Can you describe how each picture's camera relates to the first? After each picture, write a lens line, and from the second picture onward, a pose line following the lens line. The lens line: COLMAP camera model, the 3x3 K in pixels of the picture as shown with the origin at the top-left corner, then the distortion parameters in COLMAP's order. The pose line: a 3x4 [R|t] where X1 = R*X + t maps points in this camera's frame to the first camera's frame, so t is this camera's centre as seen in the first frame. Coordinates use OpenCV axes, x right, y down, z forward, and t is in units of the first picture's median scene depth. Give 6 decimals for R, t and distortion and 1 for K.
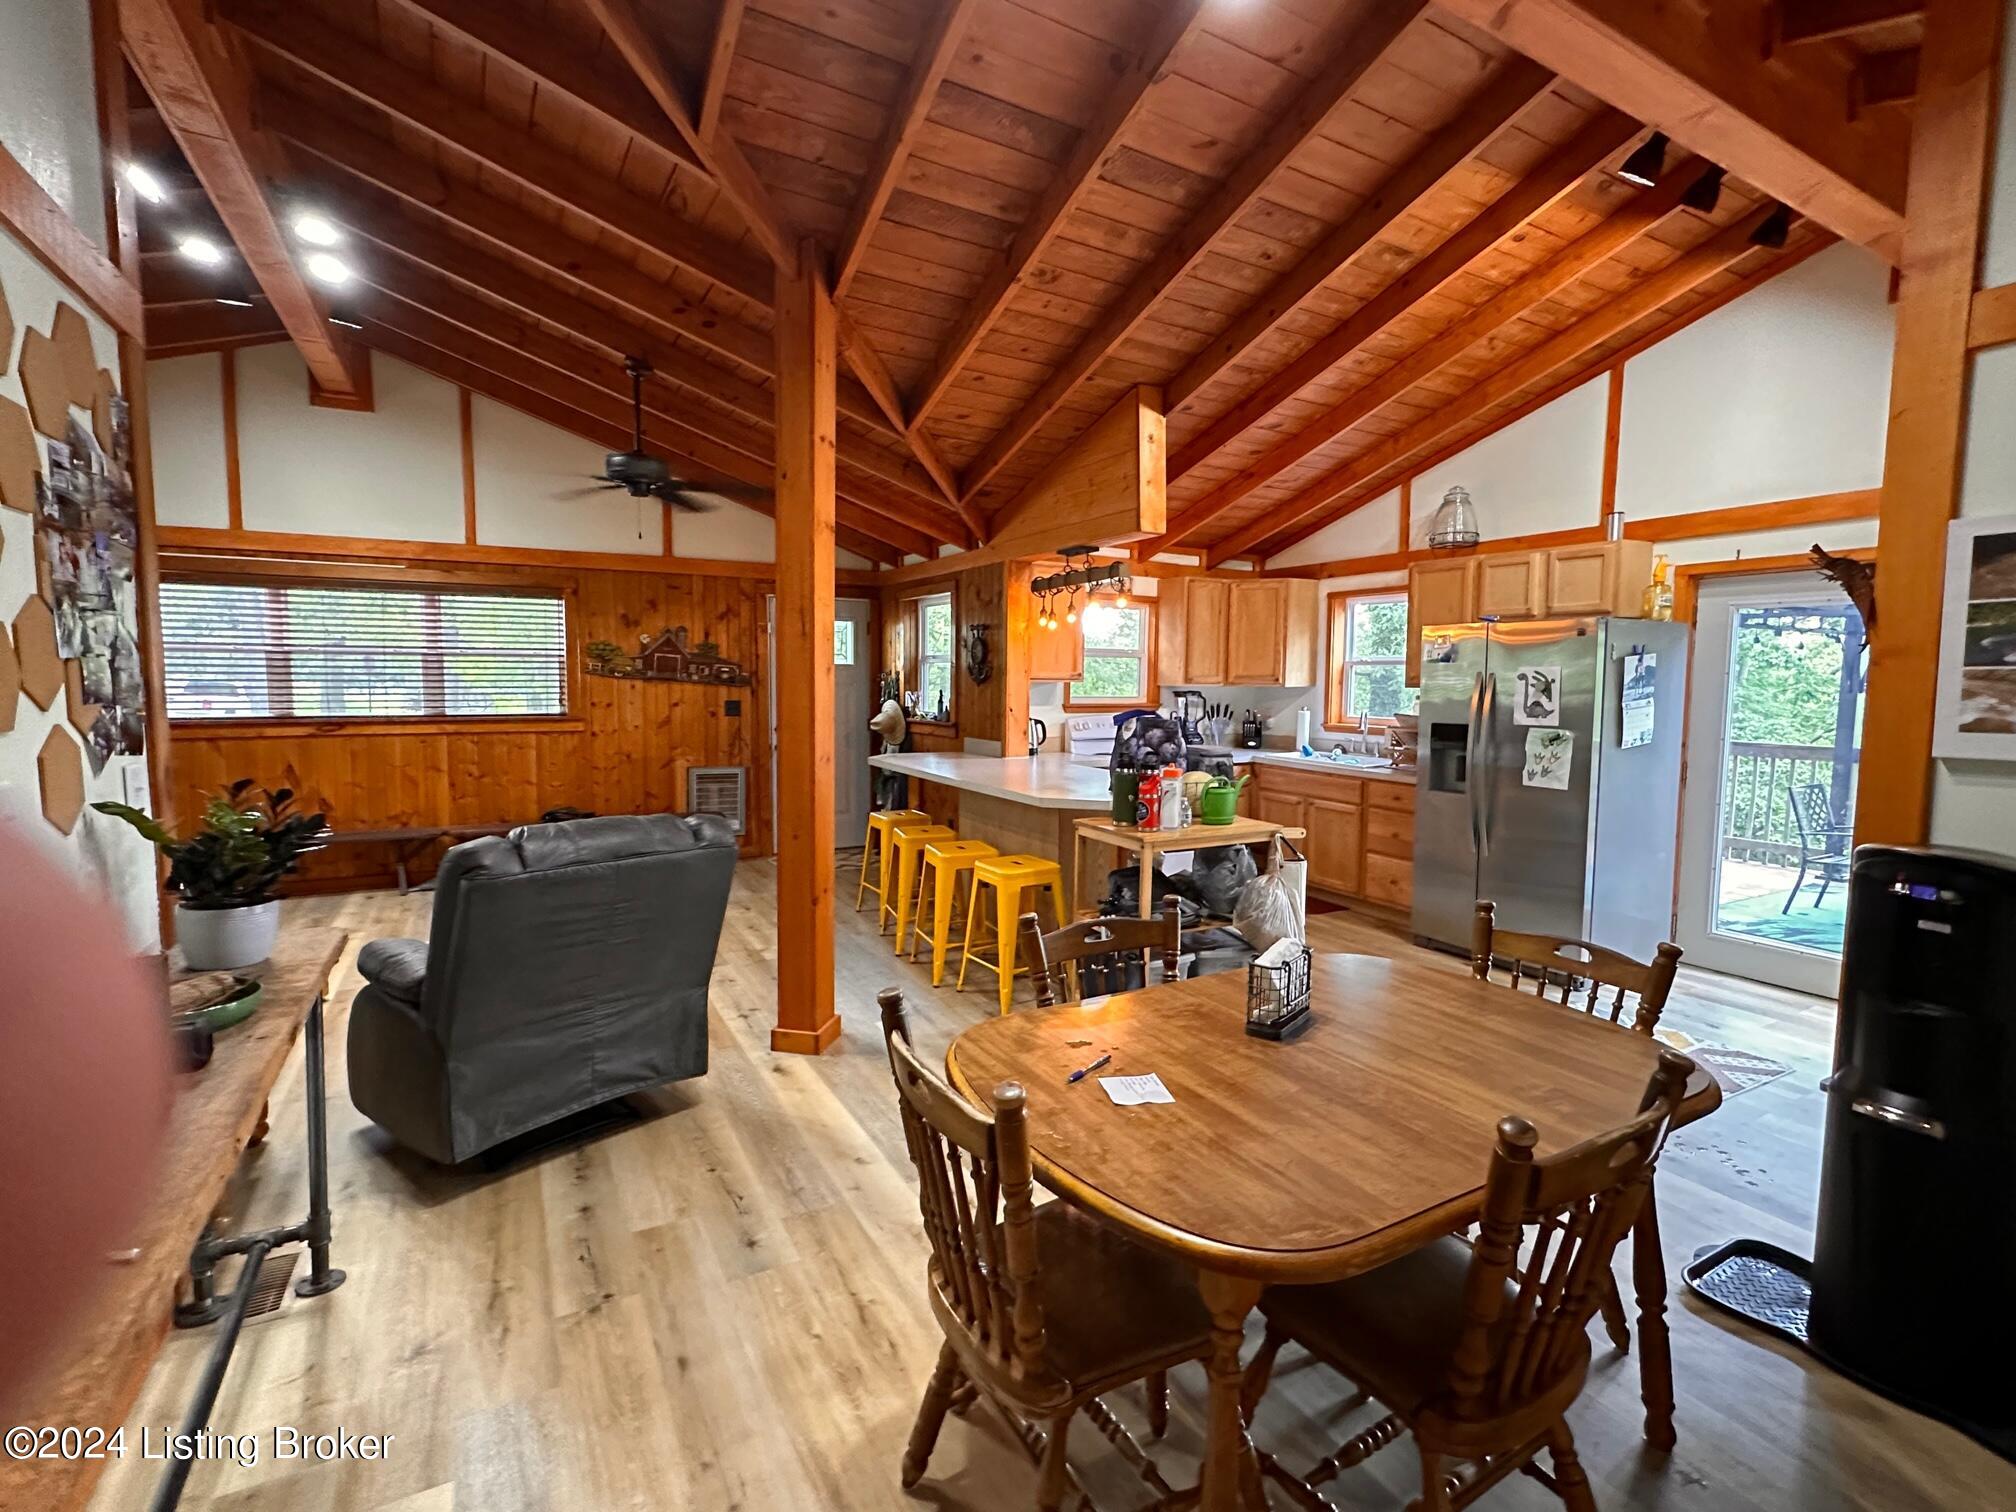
lens RADIAL K [[941.8, 0, 1008.0], [0, 941.8, 756.0], [0, 0, 1]] dist [-0.002206, 0.000271]
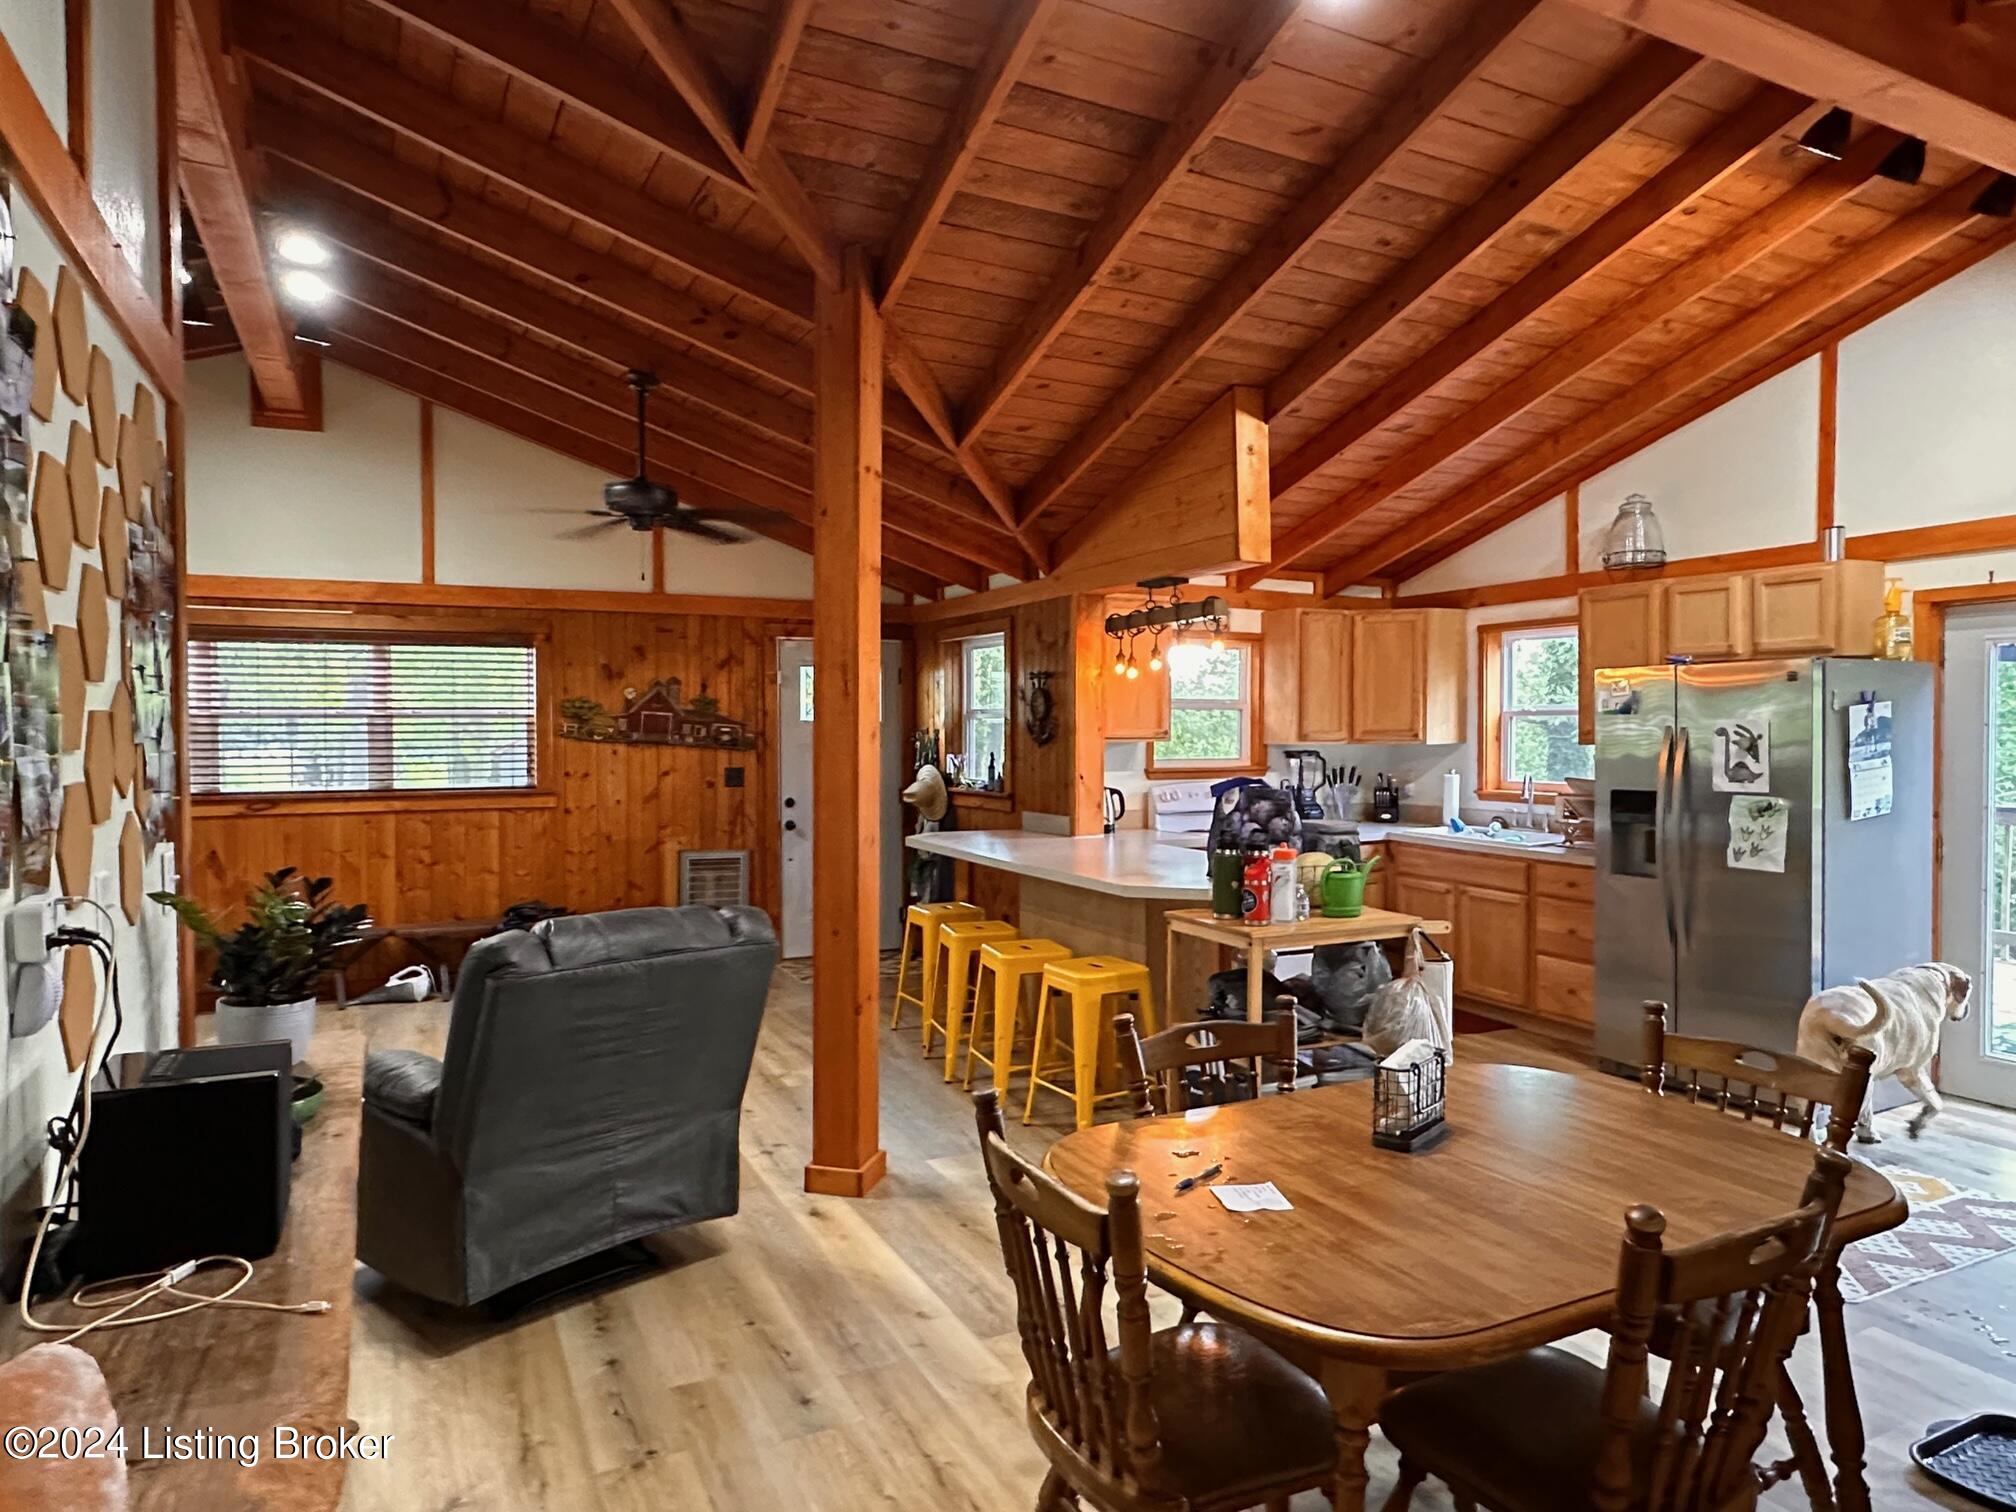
lens RADIAL K [[1247.2, 0, 1008.0], [0, 1247.2, 756.0], [0, 0, 1]] dist [0.000220, -0.001913]
pose [[0.998940, -0.009492, -0.045038, -0.017257], [0.006686, 0.998050, -0.062060, -0.001832], [0.045539, 0.061693, 0.997056, -0.104395]]
